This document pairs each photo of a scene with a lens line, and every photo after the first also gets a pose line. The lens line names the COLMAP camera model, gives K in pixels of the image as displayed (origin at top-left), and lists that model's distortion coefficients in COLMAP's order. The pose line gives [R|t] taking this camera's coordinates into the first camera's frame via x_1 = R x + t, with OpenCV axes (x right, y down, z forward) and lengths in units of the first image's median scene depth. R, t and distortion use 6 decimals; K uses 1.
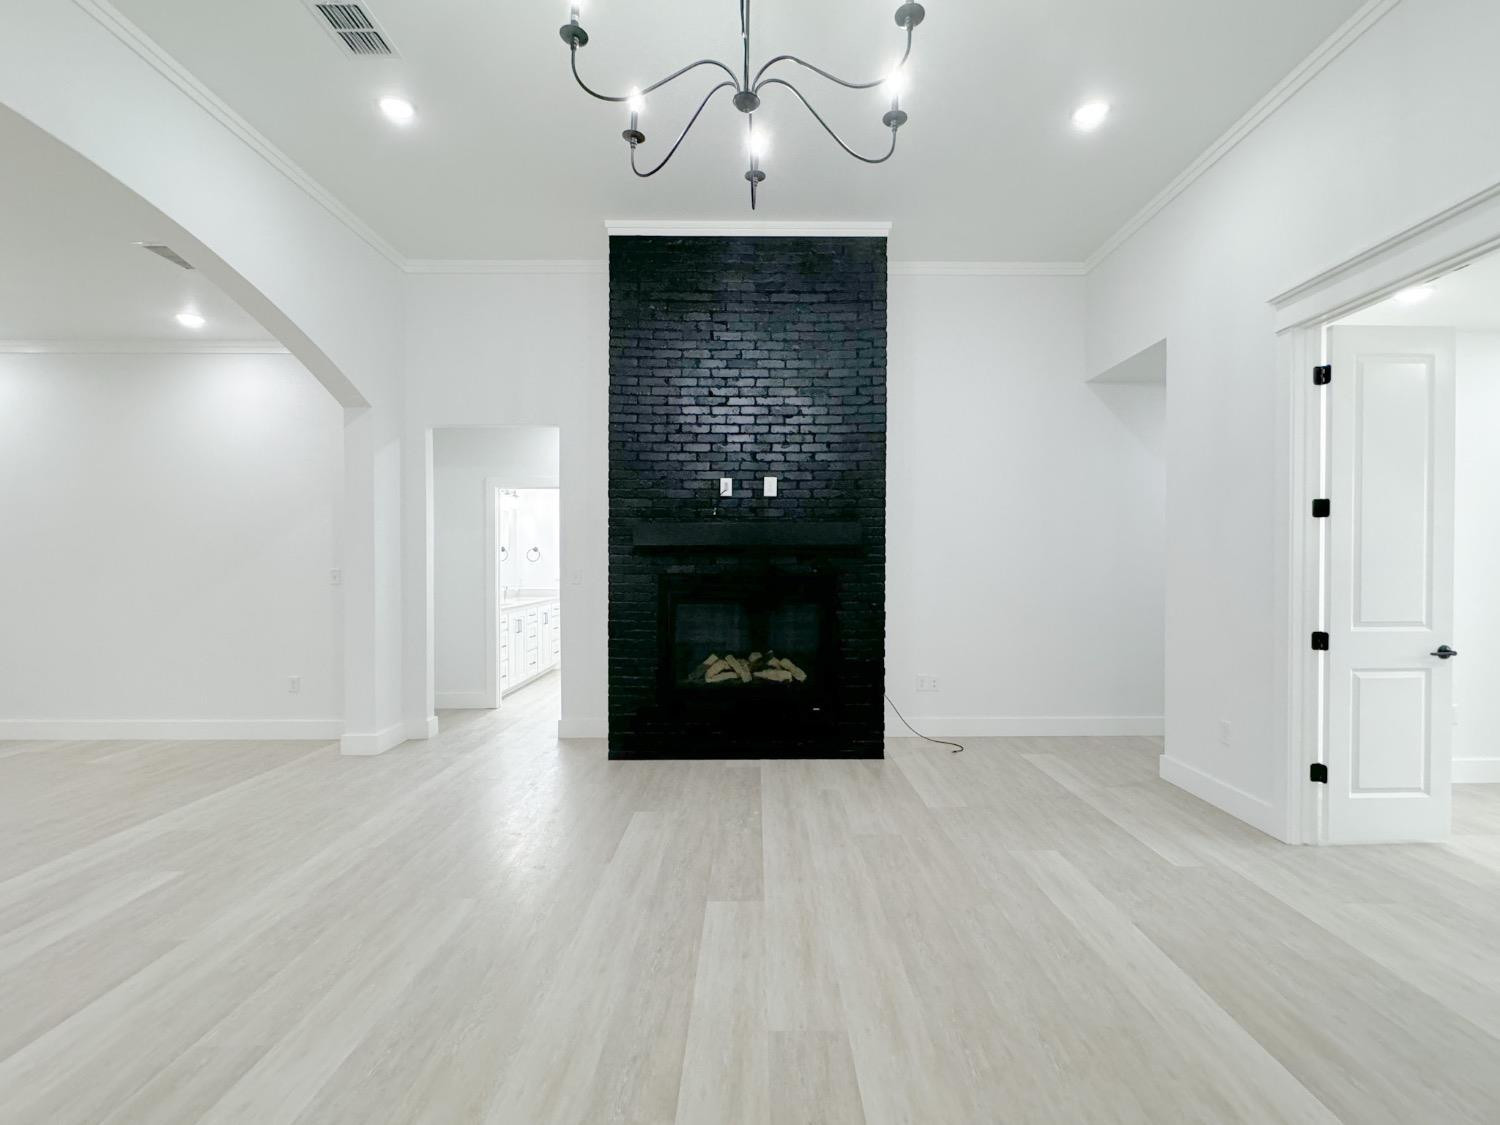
lens RADIAL K [[615.0, 0, 750.0], [0, 615.0, 562.5], [0, 0, 1]] dist [0.000267, -0.000126]
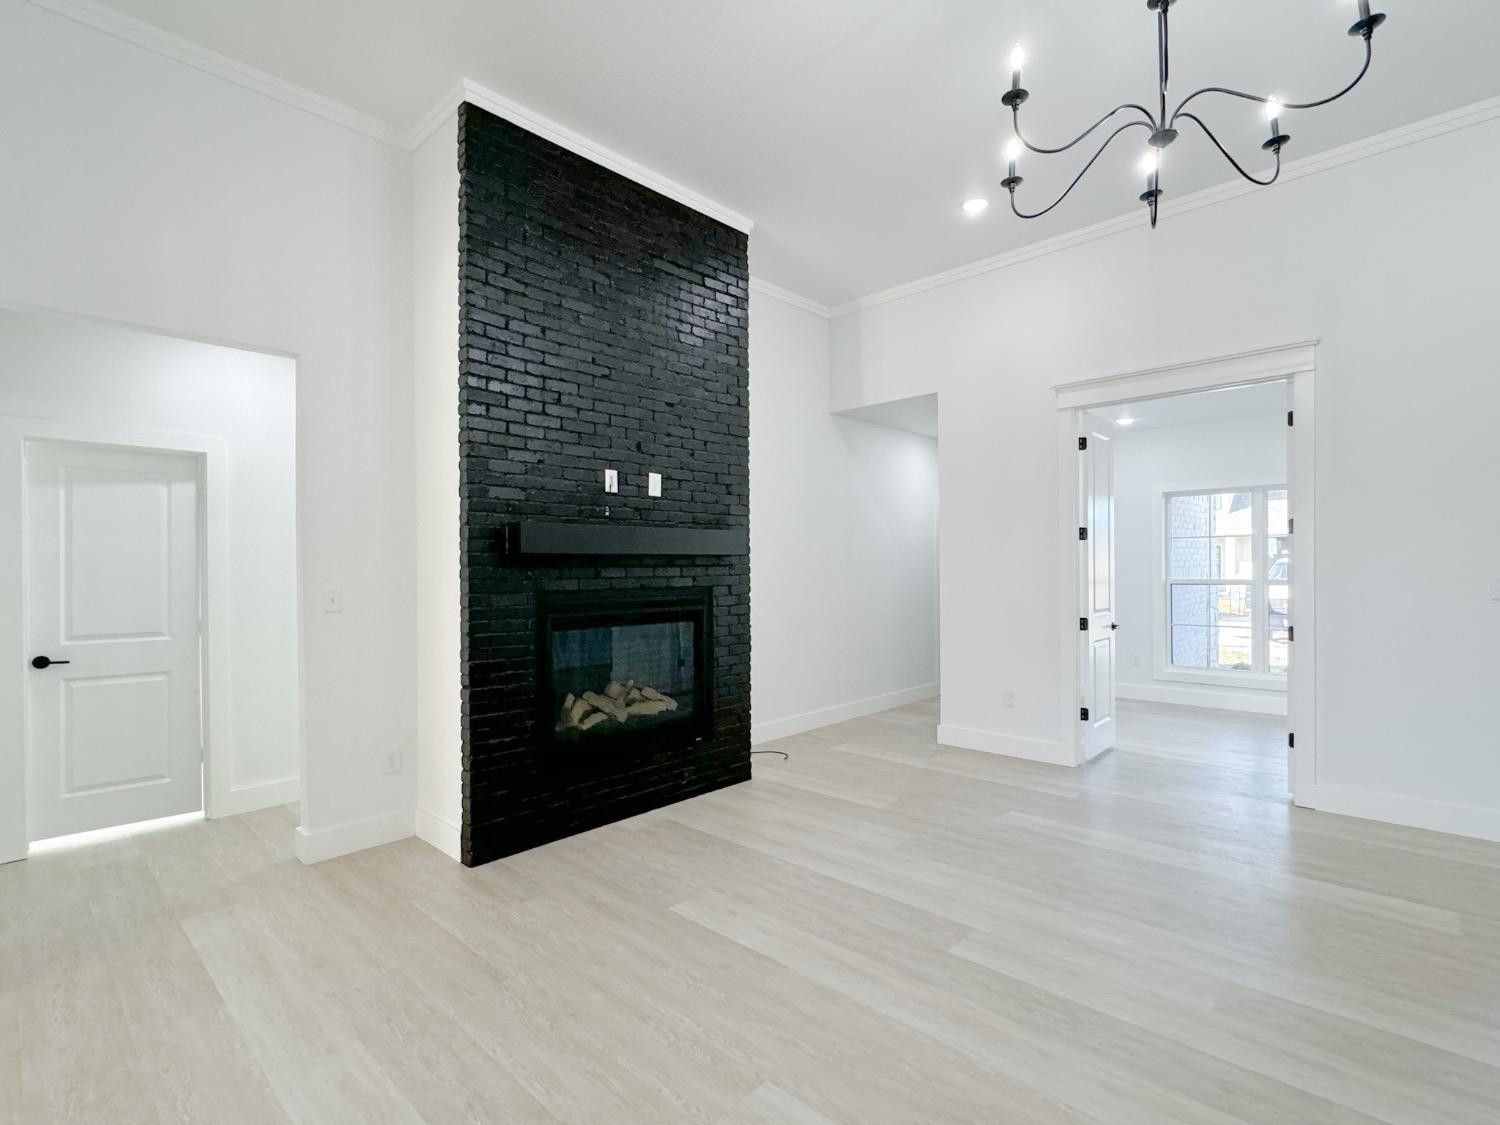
lens RADIAL K [[663.4, 0, 750.0], [0, 663.4, 562.5], [0, 0, 1]] dist [-0.002048, 0.000187]
pose [[0.740412, 0.000047, 0.672153, -0.487303], [0.006831, 0.999948, -0.007595, -0.008849], [-0.672118, 0.010215, 0.740373, 0.241863]]
